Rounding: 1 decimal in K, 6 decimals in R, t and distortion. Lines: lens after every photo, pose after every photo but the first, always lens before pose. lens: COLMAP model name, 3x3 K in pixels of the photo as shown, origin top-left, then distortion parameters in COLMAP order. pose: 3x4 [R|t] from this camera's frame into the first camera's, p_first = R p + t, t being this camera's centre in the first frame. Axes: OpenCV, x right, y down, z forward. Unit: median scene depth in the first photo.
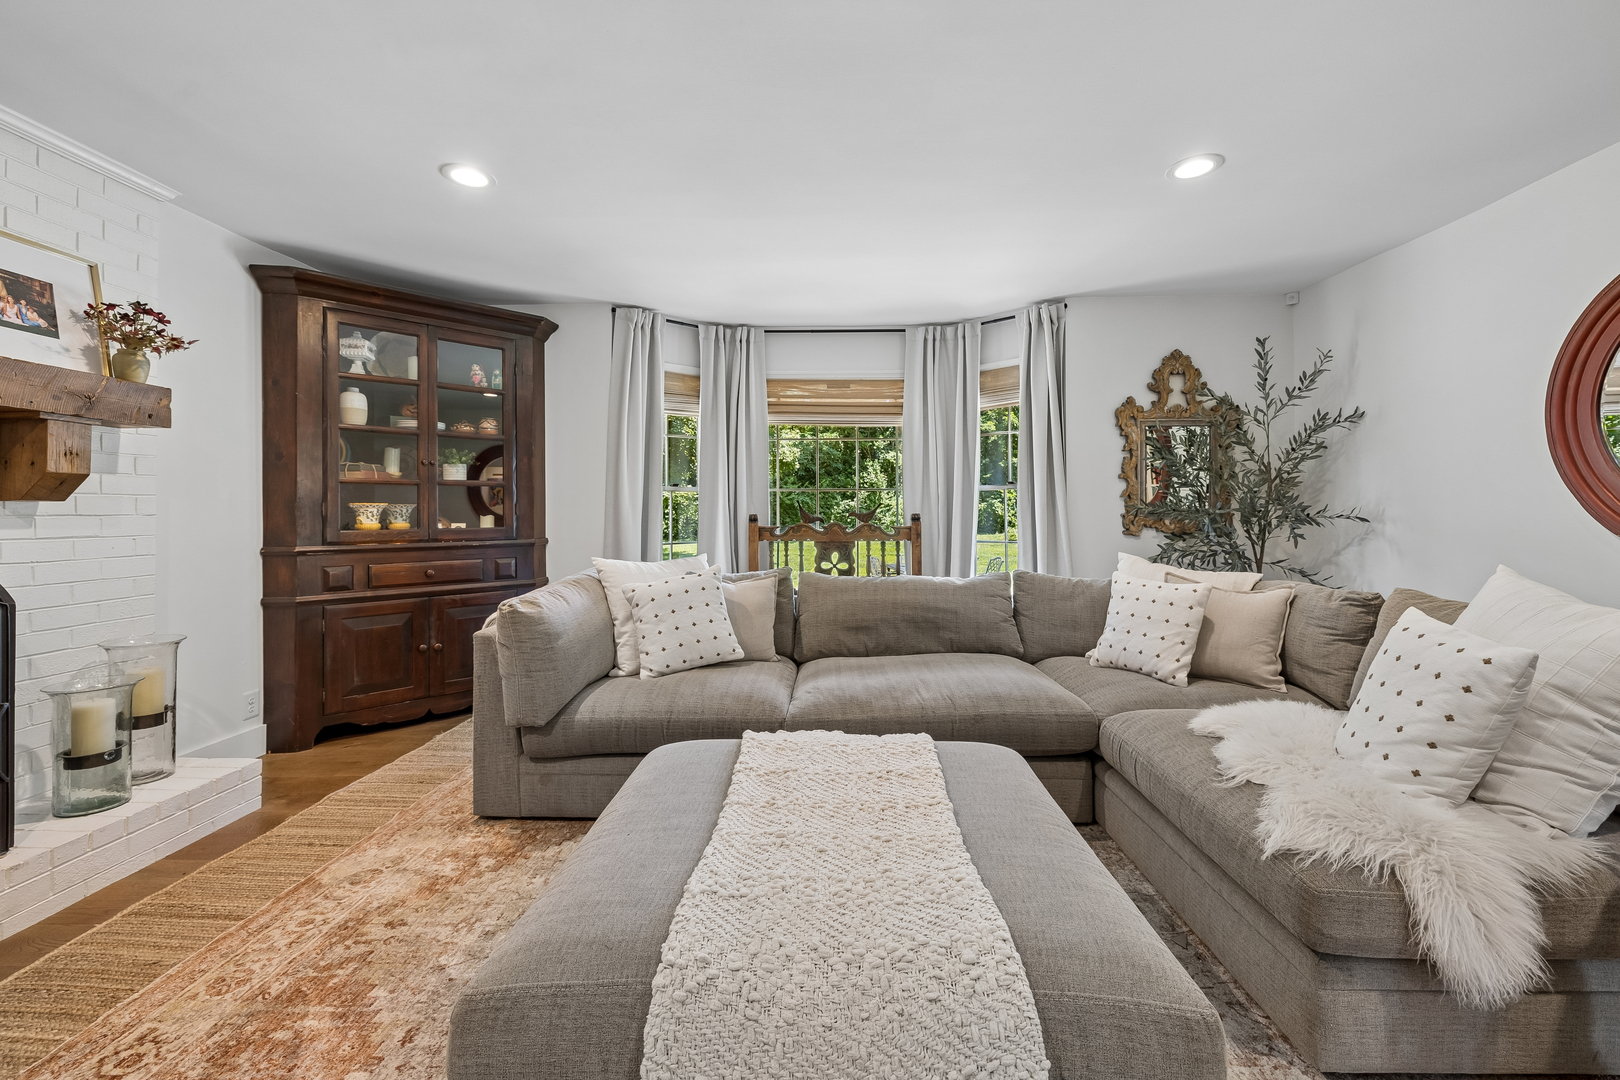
lens RADIAL K [[685.9, 0, 820.1], [0, 685.9, 506.6], [0, 0, 1]] dist [0.000246, 0.000007]
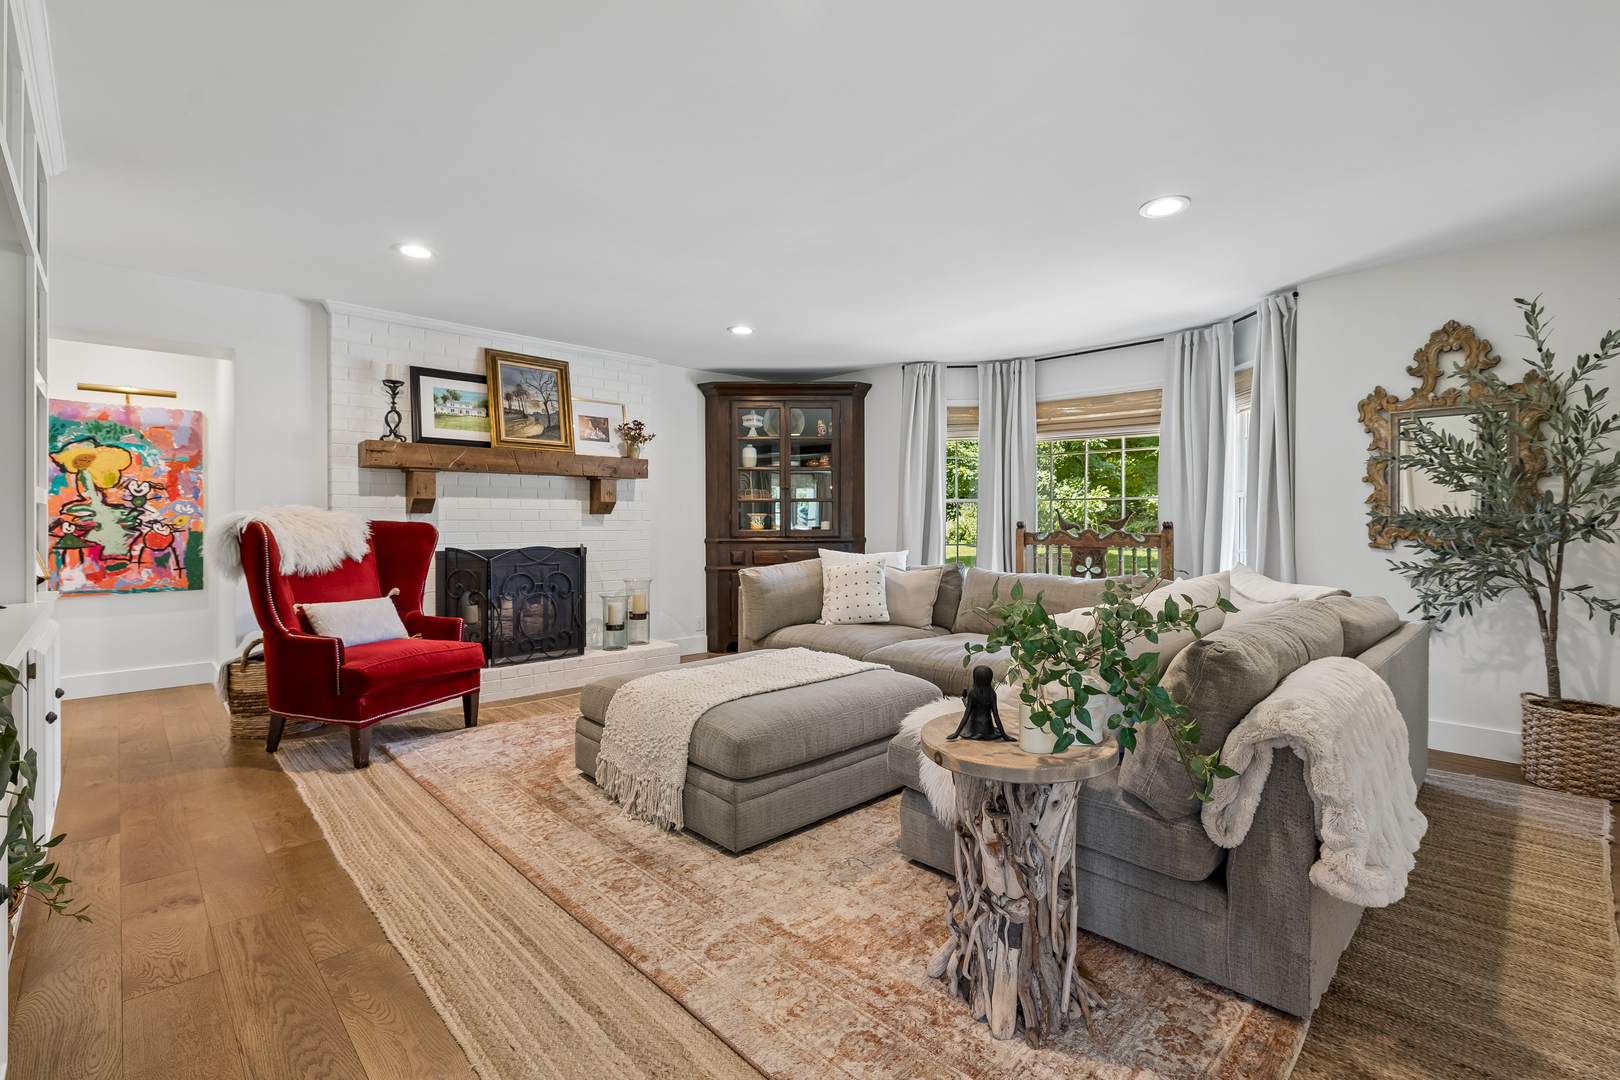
lens RADIAL K [[723.0, 0, 823.5], [0, 723.0, 523.6], [0, 0, 1]] dist [-0.005359, 0.000359]
pose [[0.721998, 0.007217, -0.691858, 0.654659], [0.003846, 0.999888, 0.014444, -0.005479], [0.691885, -0.013089, 0.721889, -0.146648]]
